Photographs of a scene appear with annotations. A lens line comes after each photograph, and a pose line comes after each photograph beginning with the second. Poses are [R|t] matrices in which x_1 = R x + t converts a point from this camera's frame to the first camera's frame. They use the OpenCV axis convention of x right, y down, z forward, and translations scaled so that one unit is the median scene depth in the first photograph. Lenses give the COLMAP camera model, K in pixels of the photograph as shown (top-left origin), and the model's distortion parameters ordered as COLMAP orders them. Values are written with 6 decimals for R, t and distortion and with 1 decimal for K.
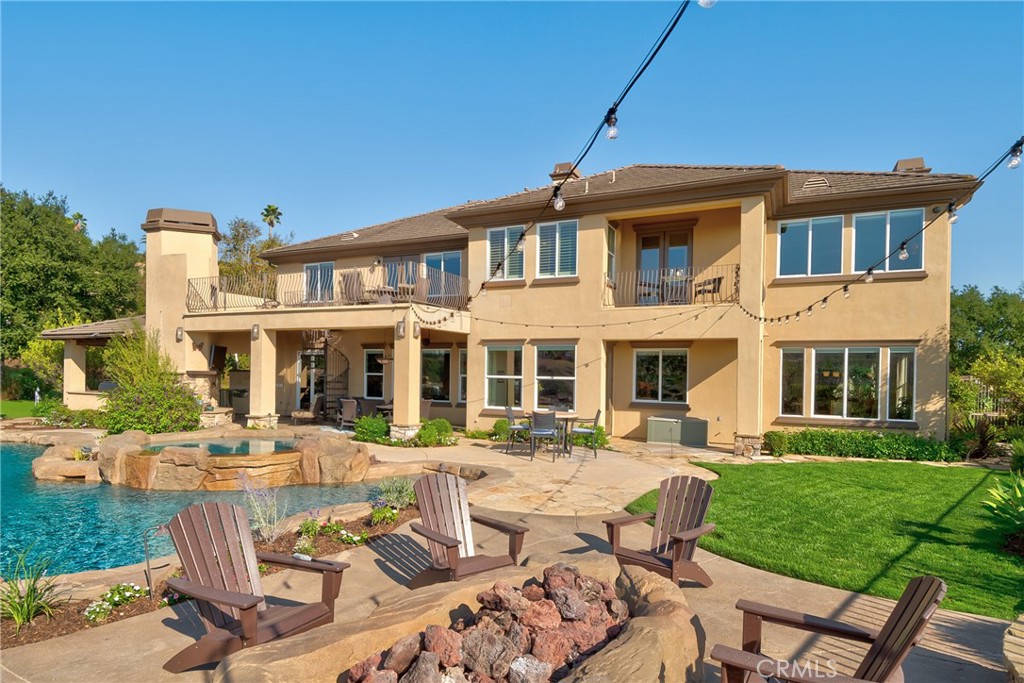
lens RADIAL K [[550.4, 0, 597.2], [0, 550.4, 376.9], [0, 0, 1]] dist [0.005229, -0.000305]
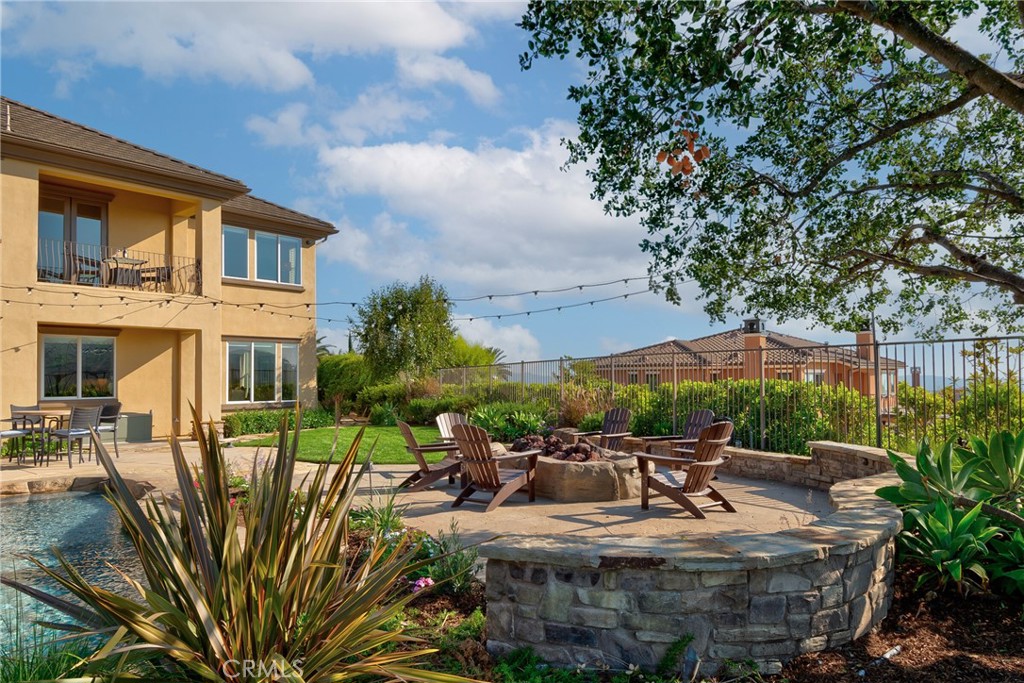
lens RADIAL K [[612.9, 0, 509.6], [0, 612.9, 362.0], [0, 0, 1]] dist [-0.002260, -0.000535]
pose [[0.313158, 0.005182, 0.949687, -0.585196], [0.022991, 0.999651, -0.013036, 0.017573], [-0.949423, 0.025916, 0.312930, 0.069764]]
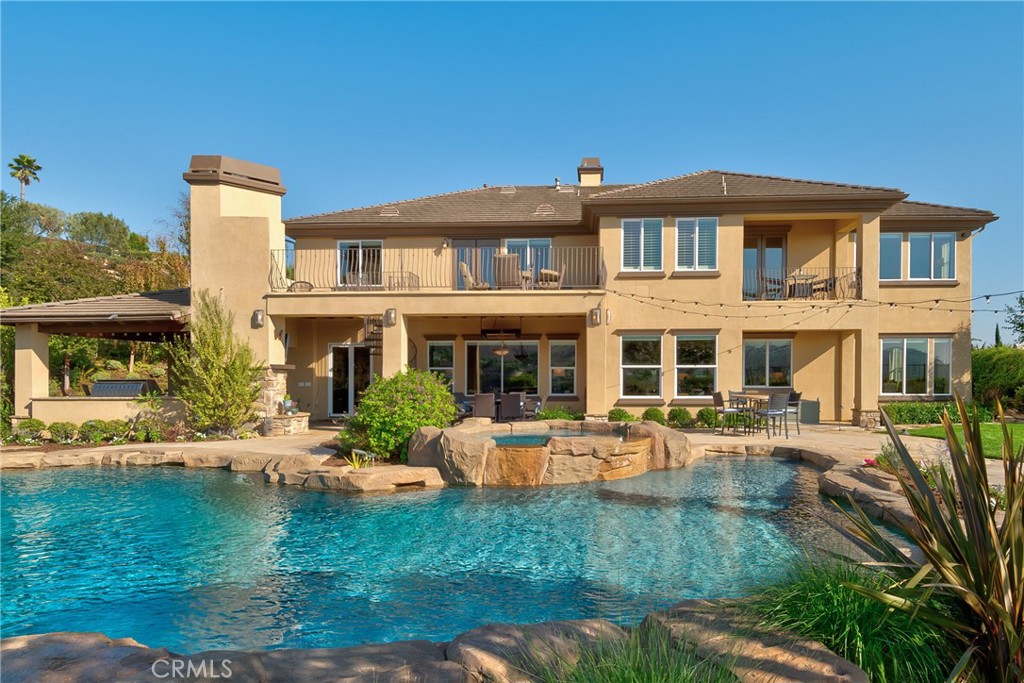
lens RADIAL K [[550.4, 0, 597.2], [0, 550.4, 376.9], [0, 0, 1]] dist [0.005229, -0.000305]
pose [[0.927892, -0.020213, 0.372302, -0.636146], [0.022019, 0.999757, -0.000600, 0.018579], [-0.372199, 0.008754, 0.928112, 0.092327]]
